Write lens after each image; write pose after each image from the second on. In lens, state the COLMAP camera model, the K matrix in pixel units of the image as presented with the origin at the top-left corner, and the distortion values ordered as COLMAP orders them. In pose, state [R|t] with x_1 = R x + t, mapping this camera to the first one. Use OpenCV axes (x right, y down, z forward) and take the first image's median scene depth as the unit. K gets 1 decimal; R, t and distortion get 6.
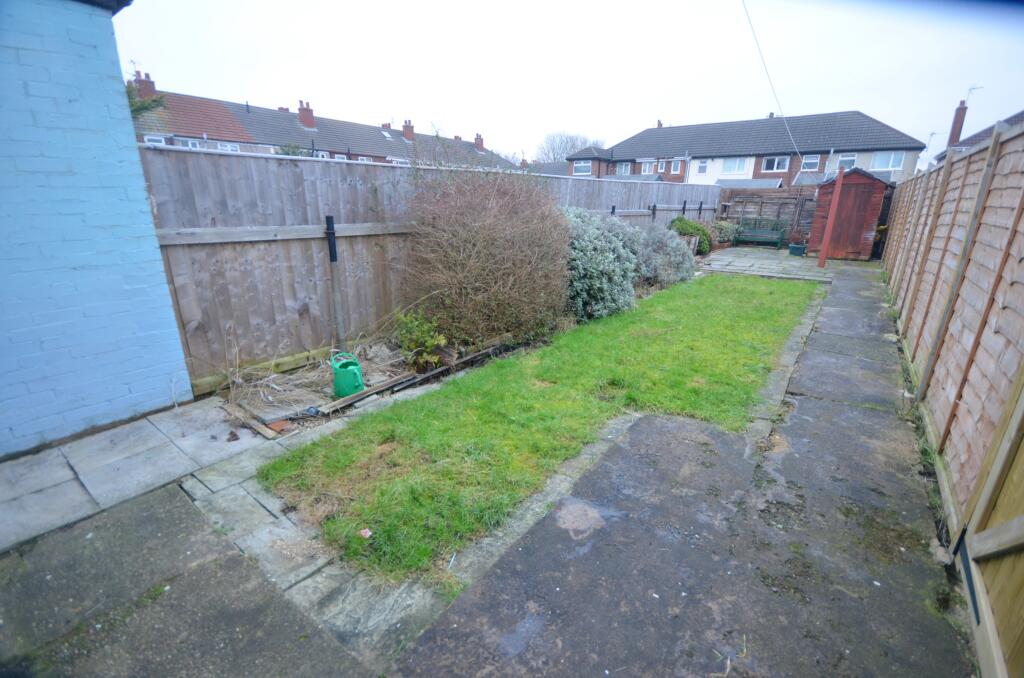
lens RADIAL K [[445.6, 0, 513.3], [0, 445.6, 346.1], [0, 0, 1]] dist [0.017953, -0.016463]
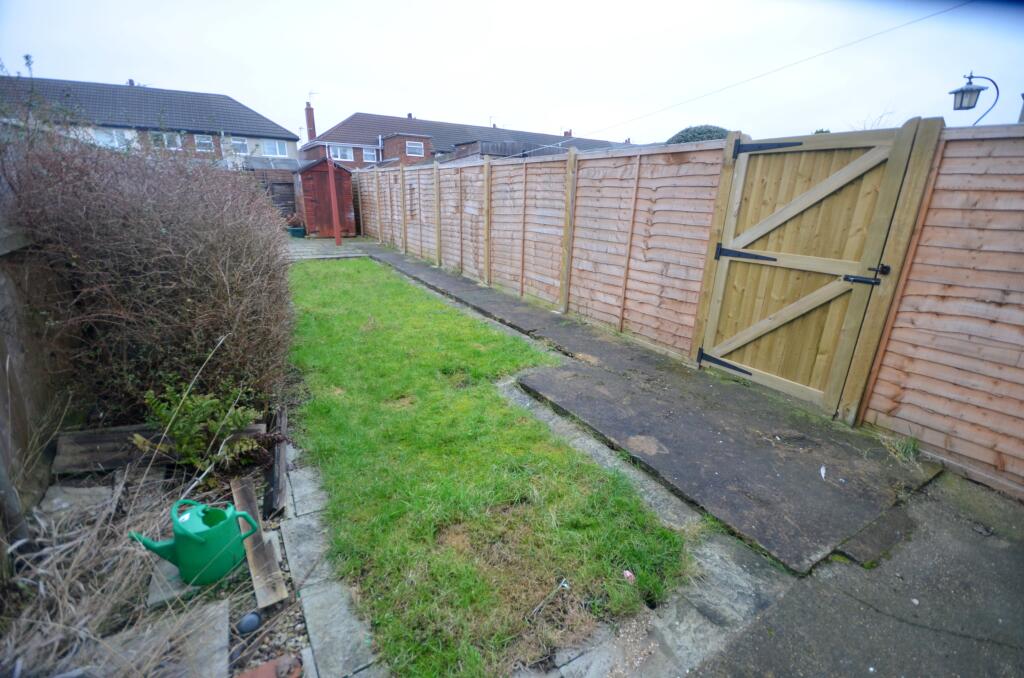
lens RADIAL K [[445.6, 0, 513.3], [0, 445.6, 346.1], [0, 0, 1]] dist [0.017953, -0.016463]
pose [[0.371239, -0.297701, 0.879520, -0.667433], [0.263834, 0.941989, 0.207484, -0.161477], [-0.890266, 0.155021, 0.428246, 0.470510]]
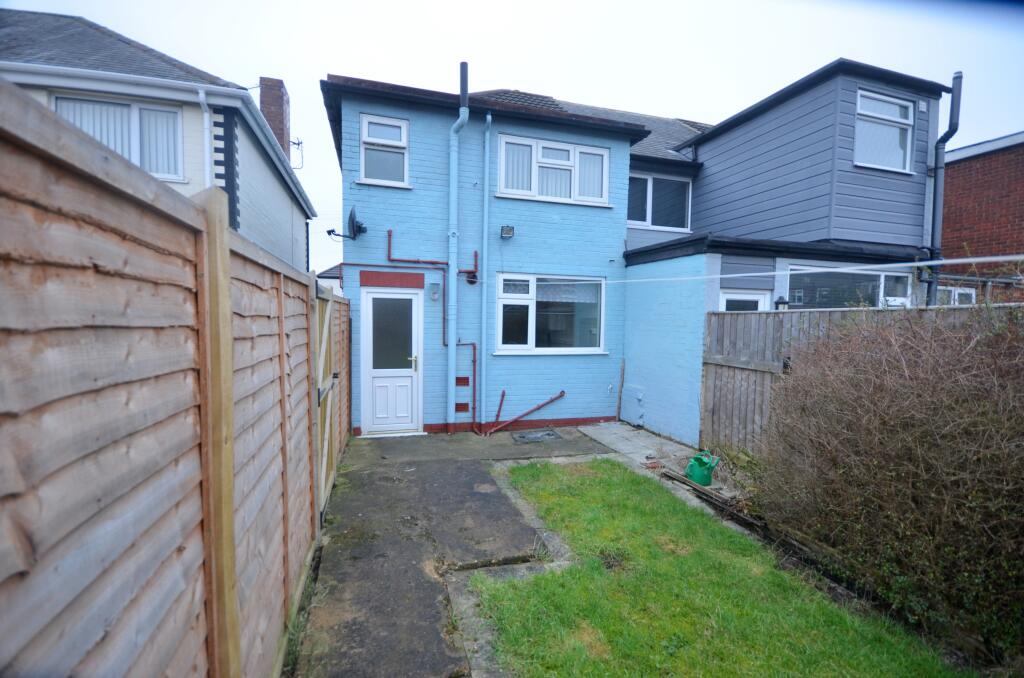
lens RADIAL K [[445.6, 0, 513.3], [0, 445.6, 346.1], [0, 0, 1]] dist [0.017953, -0.016463]
pose [[-0.591087, 0.029699, -0.806061, 1.067876], [-0.265408, 0.936514, 0.229130, -0.454493], [0.761692, 0.349371, -0.545678, 1.253844]]
